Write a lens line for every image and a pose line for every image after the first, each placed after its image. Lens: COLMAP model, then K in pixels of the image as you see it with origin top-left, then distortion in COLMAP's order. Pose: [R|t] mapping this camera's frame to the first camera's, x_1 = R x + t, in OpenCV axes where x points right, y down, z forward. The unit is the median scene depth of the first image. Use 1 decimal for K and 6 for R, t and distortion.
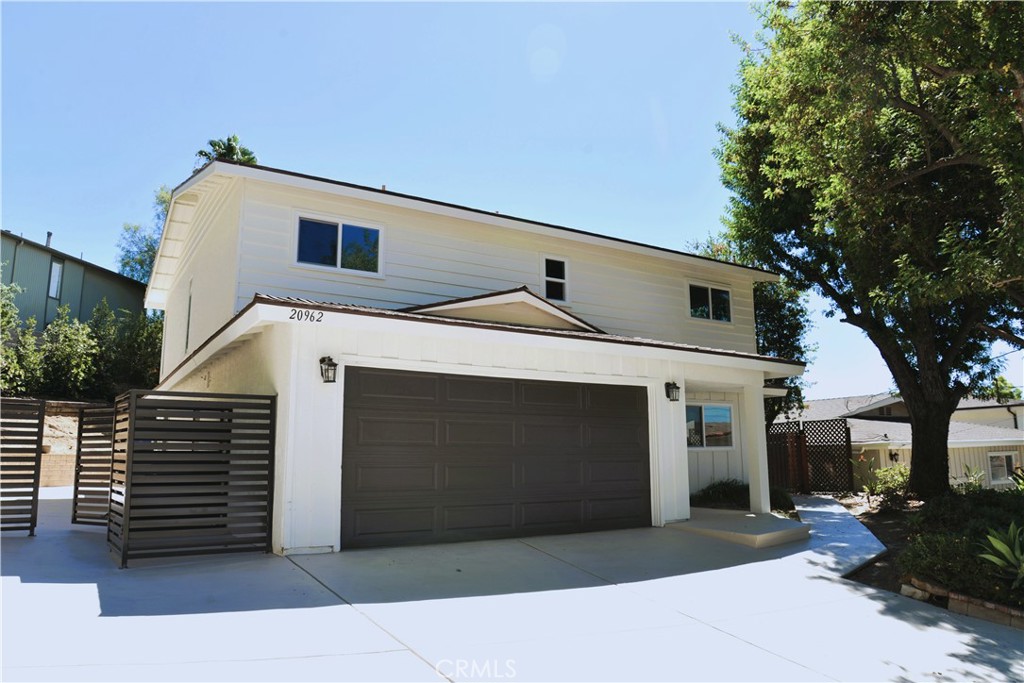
lens RADIAL K [[692.0, 0, 513.2], [0, 692.0, 340.9], [0, 0, 1]] dist [-0.026642, -0.004291]
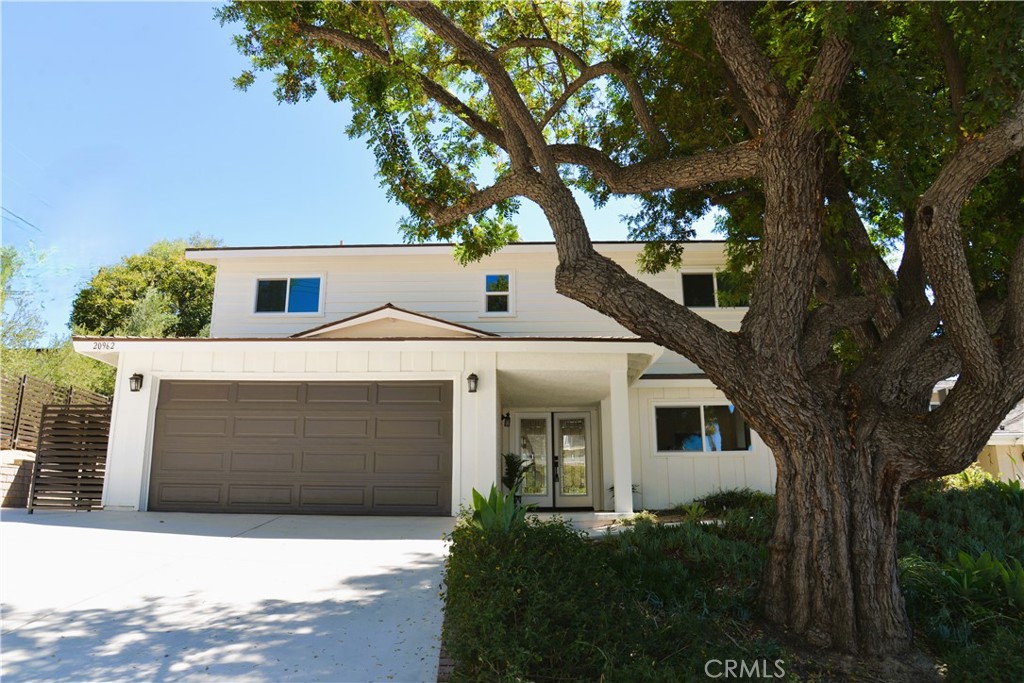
lens RADIAL K [[692.0, 0, 511.5], [0, 692.0, 342.8], [0, 0, 1]] dist [-0.026642, -0.004291]
pose [[0.816175, -0.126725, -0.563736, 0.807457], [0.083085, 0.991253, -0.102538, 0.116918], [0.571799, 0.036850, 0.819565, 0.189818]]
